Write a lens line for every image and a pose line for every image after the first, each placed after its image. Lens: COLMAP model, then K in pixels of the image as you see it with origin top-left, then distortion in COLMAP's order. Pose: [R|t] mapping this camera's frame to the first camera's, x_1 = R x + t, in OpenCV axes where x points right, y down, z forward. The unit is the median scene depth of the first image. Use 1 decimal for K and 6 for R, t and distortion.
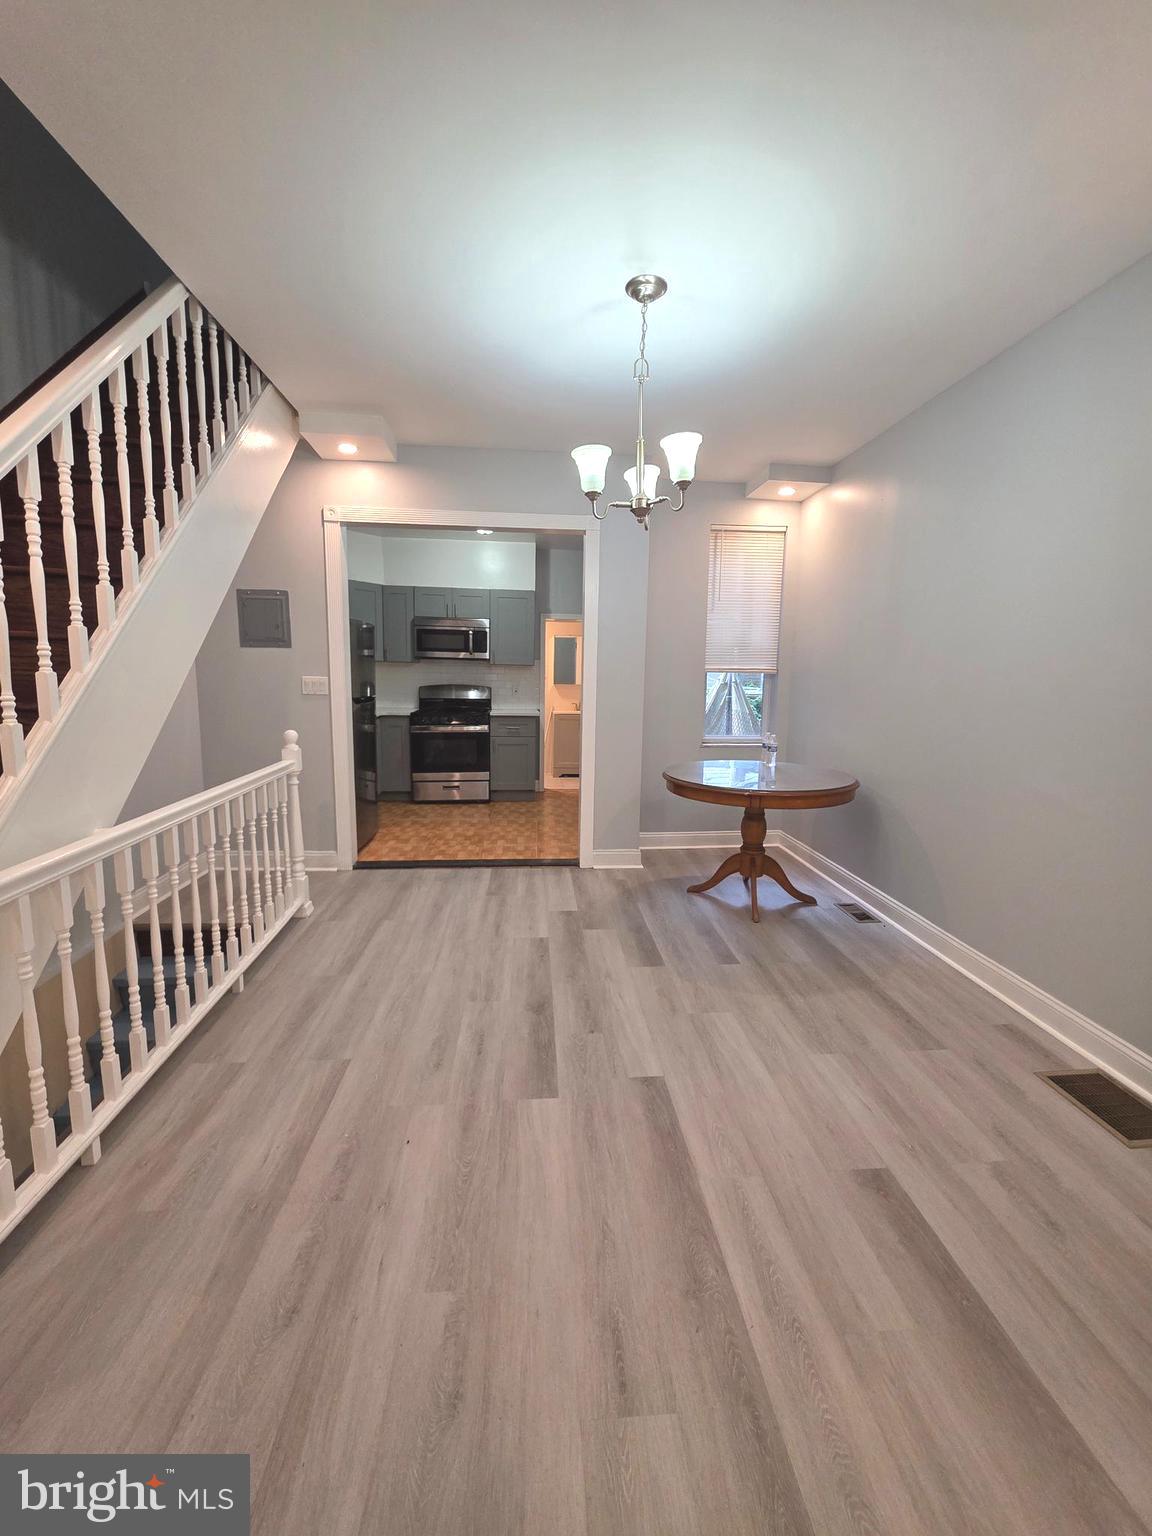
lens RADIAL K [[617.4, 0, 581.6], [0, 617.4, 760.4], [0, 0, 1]] dist [0.013280, 0.000044]
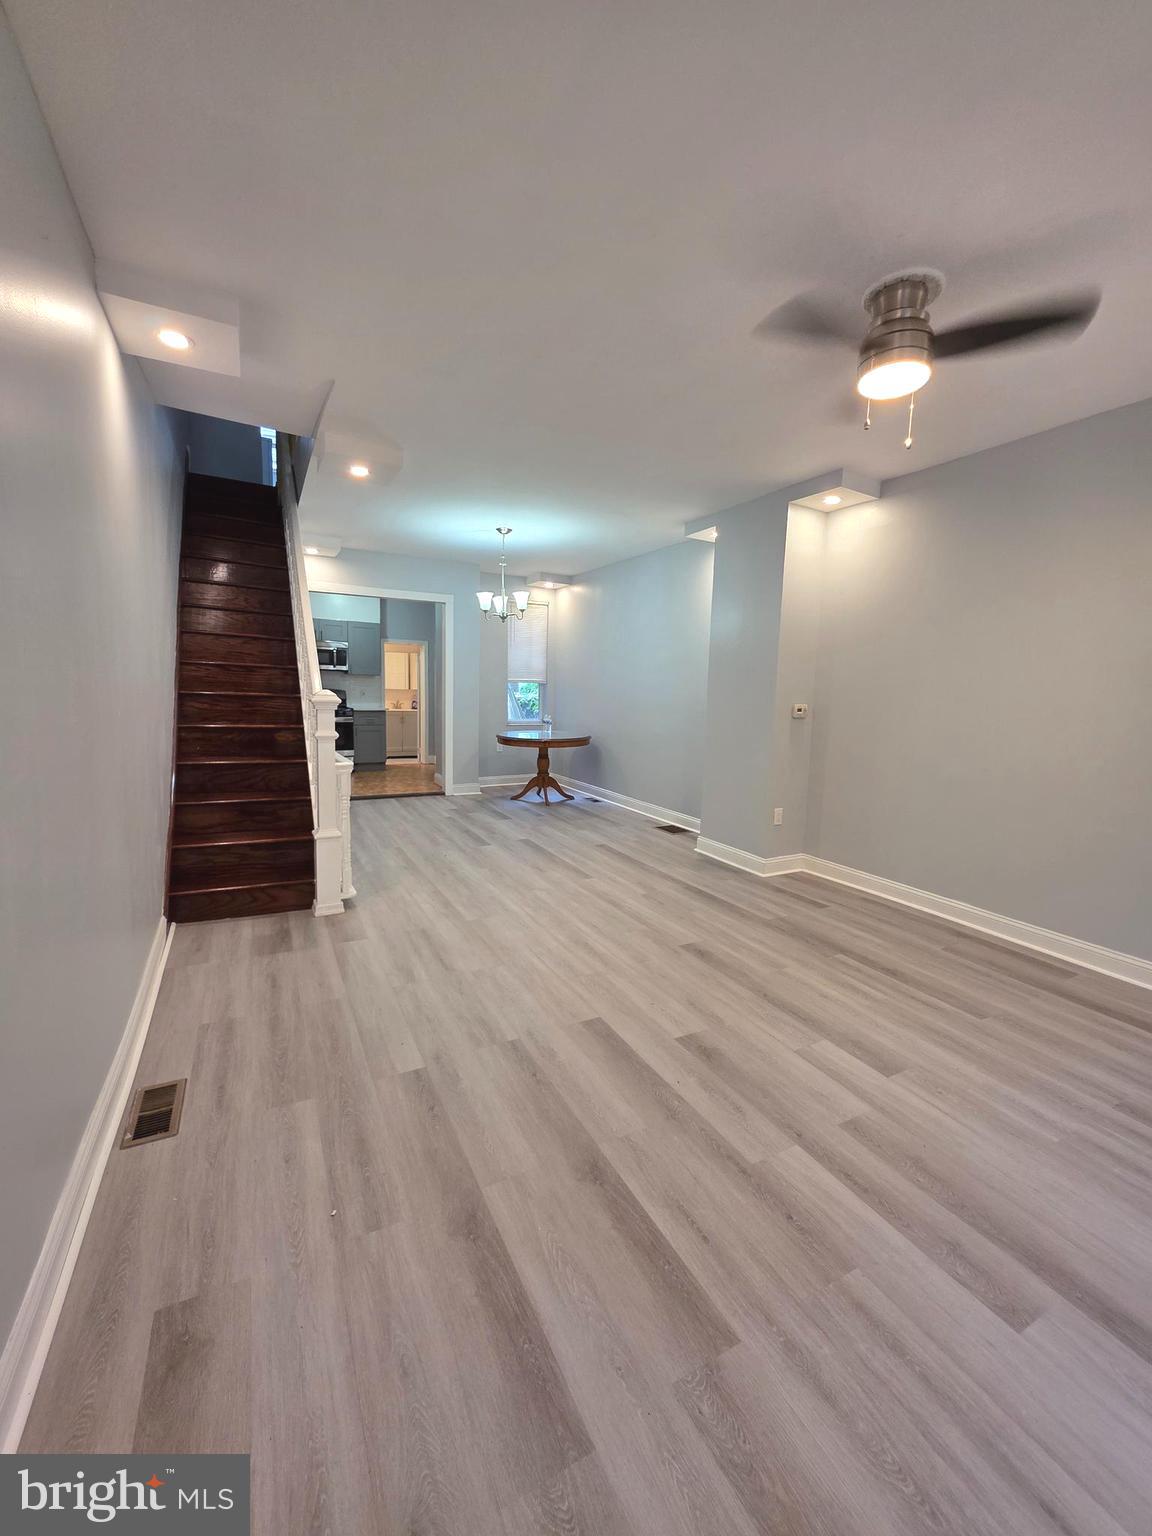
lens RADIAL K [[617.4, 0, 586.1], [0, 617.4, 755.5], [0, 0, 1]] dist [0.013280, 0.000044]
pose [[0.915509, -0.035384, 0.400739, -0.233365], [0.042645, 0.999048, -0.009211, 0.067316], [-0.400031, 0.025523, 0.916146, -0.518818]]
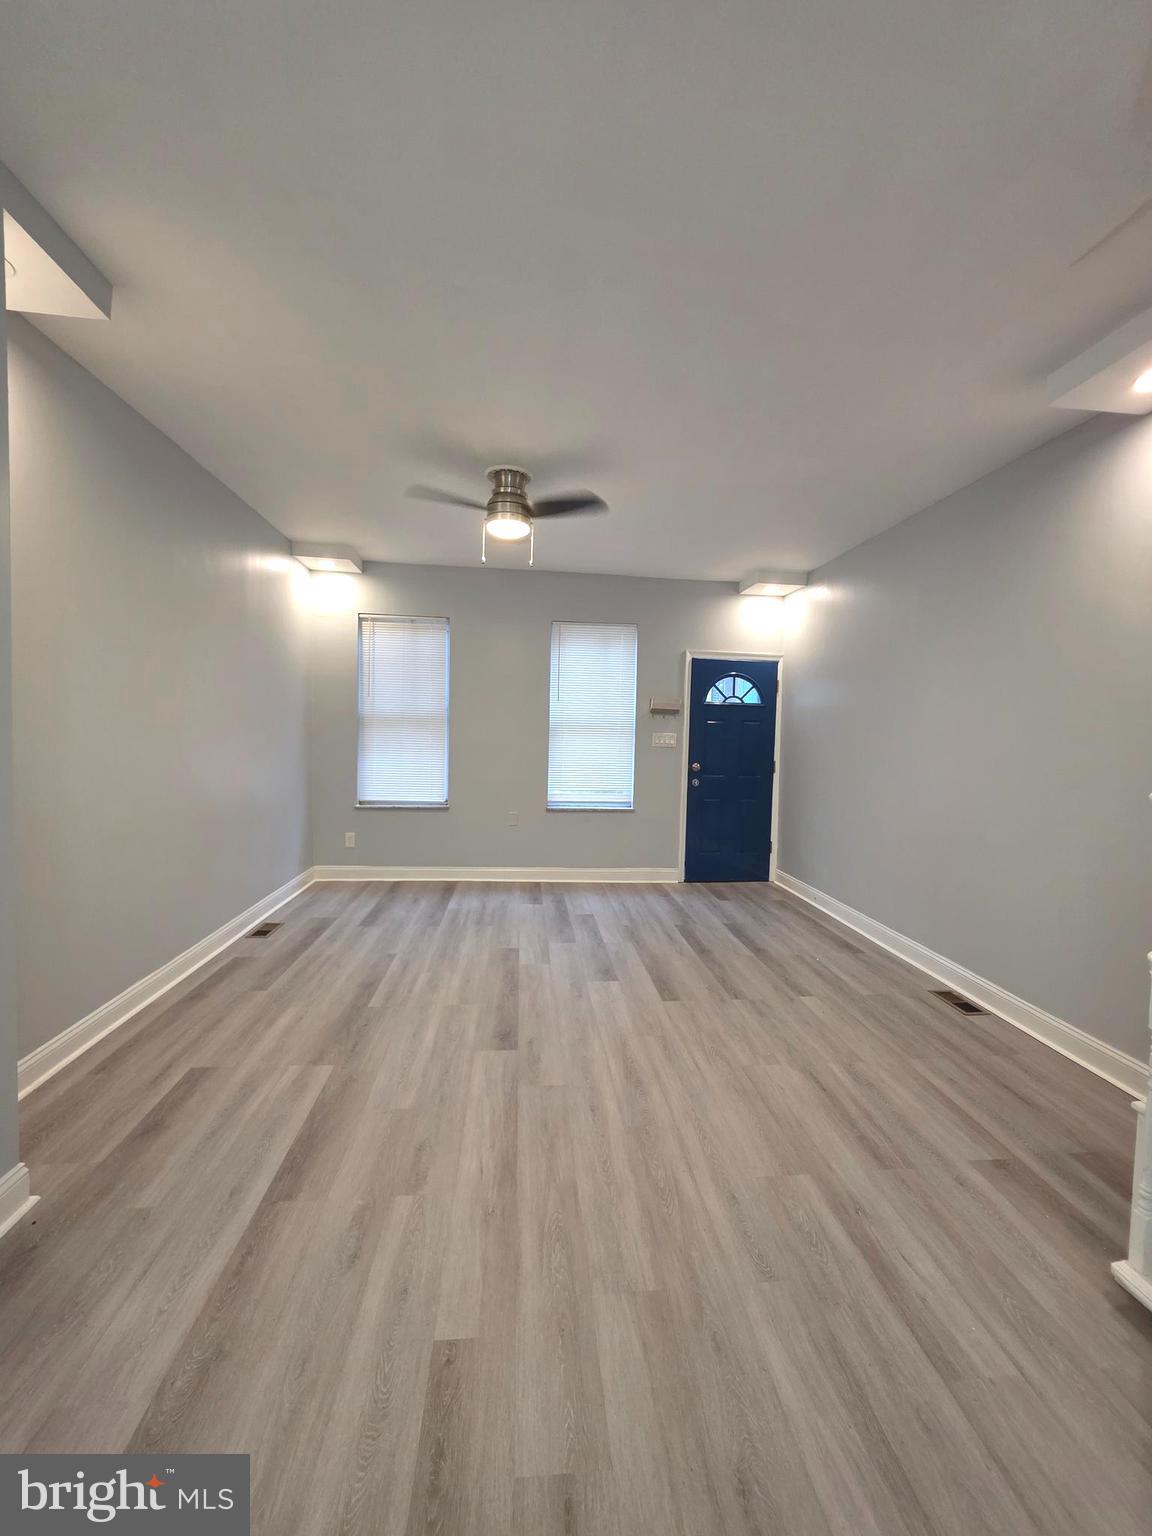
lens RADIAL K [[617.4, 0, 584.2], [0, 617.4, 768.3], [0, 0, 1]] dist [0.013280, 0.000044]
pose [[-0.998867, -0.042444, -0.021528, 0.021093], [-0.045814, 0.980027, 0.193517, -0.045029], [0.012884, 0.194284, -0.980861, 0.330466]]
